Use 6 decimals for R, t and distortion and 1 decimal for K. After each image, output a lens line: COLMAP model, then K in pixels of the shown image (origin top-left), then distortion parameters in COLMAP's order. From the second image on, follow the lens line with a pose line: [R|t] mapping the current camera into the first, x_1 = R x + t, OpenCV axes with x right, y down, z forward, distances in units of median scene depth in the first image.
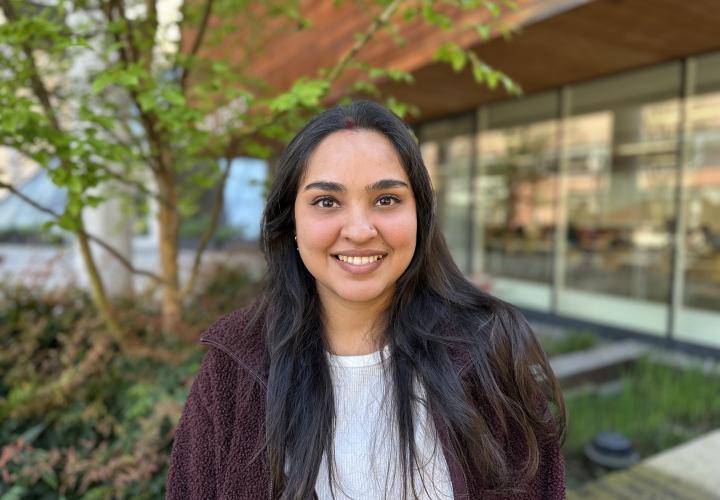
lens RADIAL K [[512.0, 0, 361.7], [0, 512.0, 254.3], [0, 0, 1]] dist [-0.023056, 0.001180]
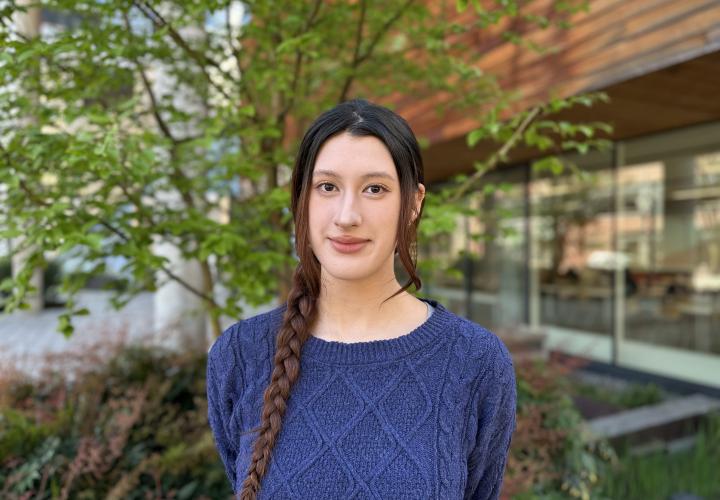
lens RADIAL K [[512.0, 0, 362.8], [0, 512.0, 250.0], [0, 0, 1]] dist [-0.023056, 0.001180]
pose [[0.996839, -0.006047, -0.079214, -0.074258], [-0.000786, 0.996300, -0.085939, -0.046611], [0.079441, 0.085730, 0.993146, -0.090013]]
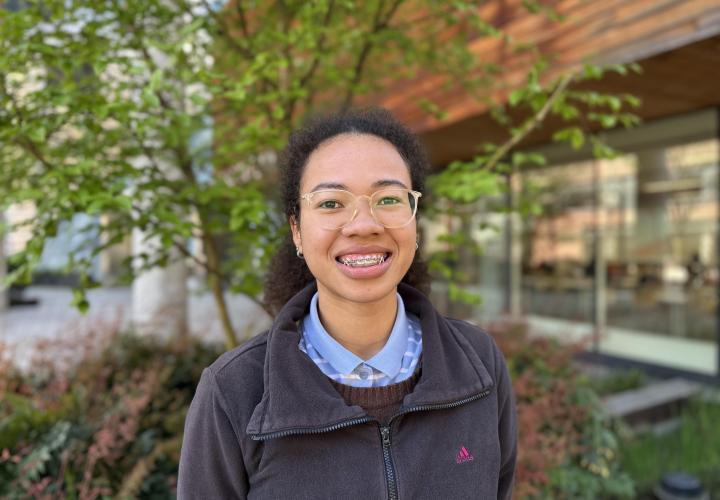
lens RADIAL K [[512.0, 0, 360.1], [0, 512.0, 253.4], [0, 0, 1]] dist [-0.023056, 0.001180]
pose [[0.999519, -0.011571, -0.028760, -0.132651], [0.009466, 0.997340, -0.072279, -0.023787], [0.029520, 0.071972, 0.996970, -0.072956]]
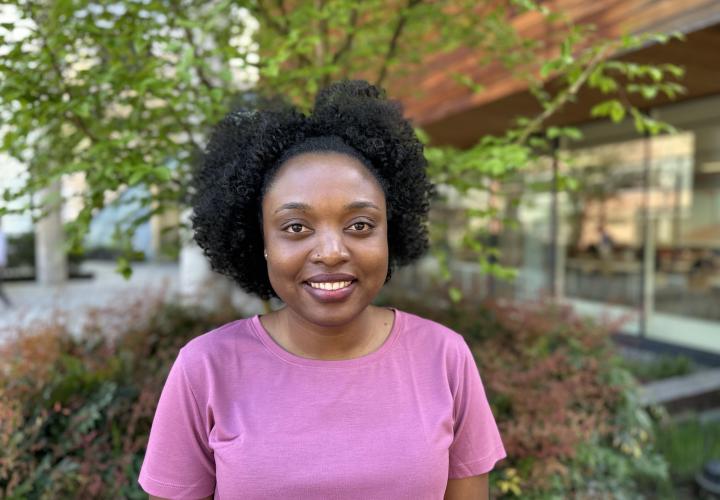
lens RADIAL K [[512.0, 0, 360.7], [0, 512.0, 250.6], [0, 0, 1]] dist [-0.023056, 0.001180]
pose [[0.993739, 0.004165, -0.111651, -0.119092], [-0.008605, 0.999190, -0.039312, -0.016203], [0.111396, 0.040026, 0.992970, -0.081331]]
